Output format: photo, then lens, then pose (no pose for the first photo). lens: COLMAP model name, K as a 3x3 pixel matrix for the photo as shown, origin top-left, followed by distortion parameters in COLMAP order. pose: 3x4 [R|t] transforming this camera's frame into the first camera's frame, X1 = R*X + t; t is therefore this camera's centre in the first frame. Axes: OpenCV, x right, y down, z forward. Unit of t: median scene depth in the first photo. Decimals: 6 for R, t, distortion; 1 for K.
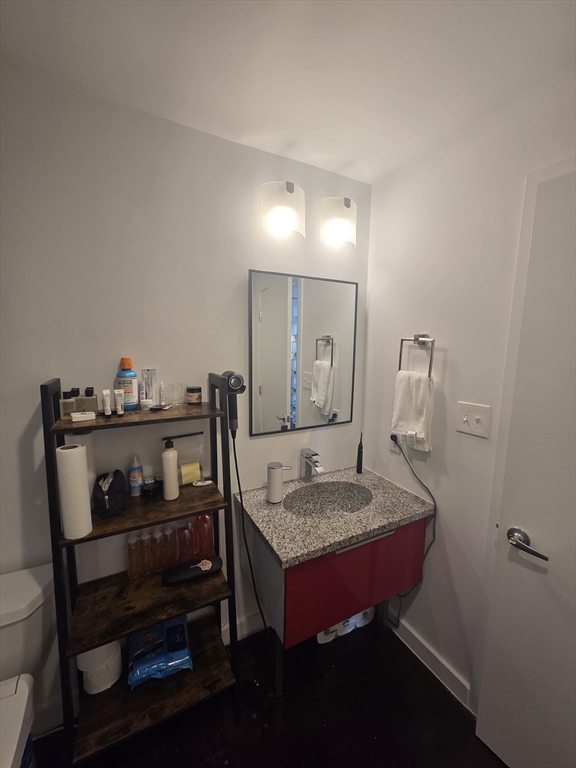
lens RADIAL K [[318.8, 0, 288.0], [0, 318.8, 384.0], [0, 0, 1]] dist [-0.004095, 0.012446]
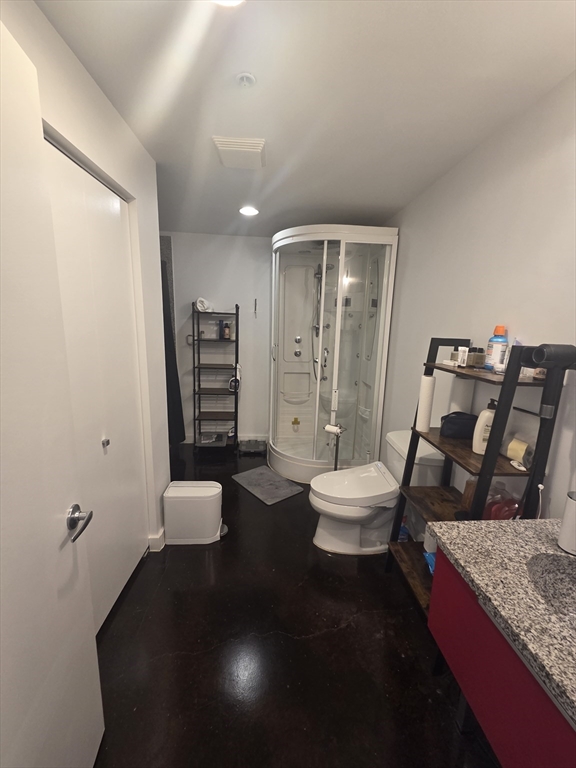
lens RADIAL K [[318.8, 0, 288.0], [0, 318.8, 384.0], [0, 0, 1]] dist [-0.004095, 0.012446]
pose [[-0.407592, 0.146286, -0.901371, 0.906358], [-0.167793, 0.958280, 0.231397, -0.017954], [0.897616, 0.245559, -0.366042, 0.783167]]
